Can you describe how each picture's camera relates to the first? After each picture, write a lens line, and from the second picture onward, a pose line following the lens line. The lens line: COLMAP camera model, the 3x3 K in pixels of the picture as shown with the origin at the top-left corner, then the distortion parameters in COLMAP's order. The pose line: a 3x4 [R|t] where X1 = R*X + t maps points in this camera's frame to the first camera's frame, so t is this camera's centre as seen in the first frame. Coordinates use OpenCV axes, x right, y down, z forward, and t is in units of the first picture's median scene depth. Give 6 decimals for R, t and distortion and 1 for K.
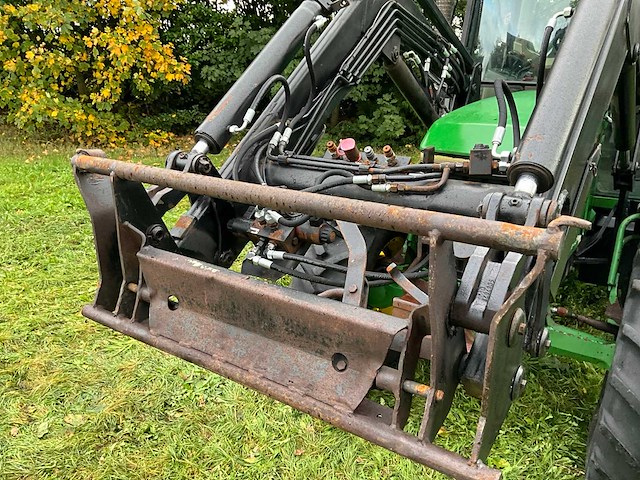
lens RADIAL K [[524.5, 0, 318.6], [0, 524.5, 239.7], [0, 0, 1]] dist [0.075817, -0.129033]
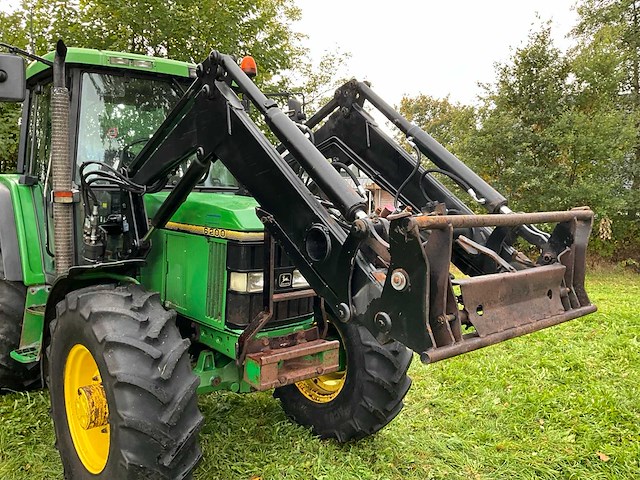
lens RADIAL K [[524.5, 0, 322.9], [0, 524.5, 240.1], [0, 0, 1]] dist [0.075817, -0.129033]
pose [[0.274388, -0.089760, 0.957421, -1.770455], [0.297583, 0.954687, 0.004219, -0.194387], [-0.914415, 0.283755, 0.288665, 0.954707]]
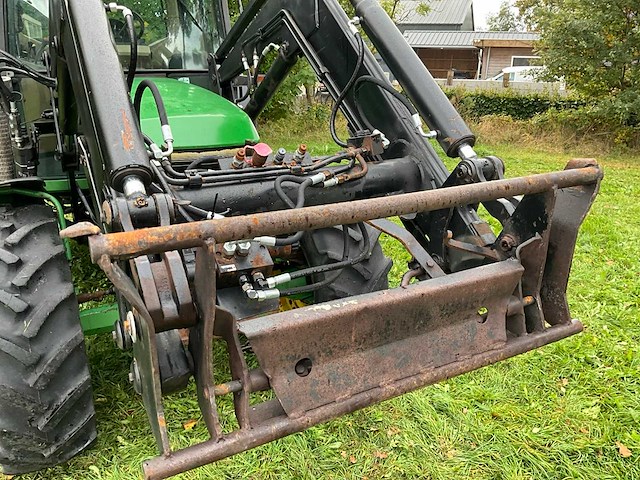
lens RADIAL K [[524.5, 0, 320.2], [0, 524.5, 239.8], [0, 0, 1]] dist [0.075817, -0.129033]
pose [[0.462974, -0.305514, 0.832055, -0.915062], [0.270263, 0.942677, 0.195752, -0.228343], [-0.844164, 0.134246, 0.519004, 0.543349]]
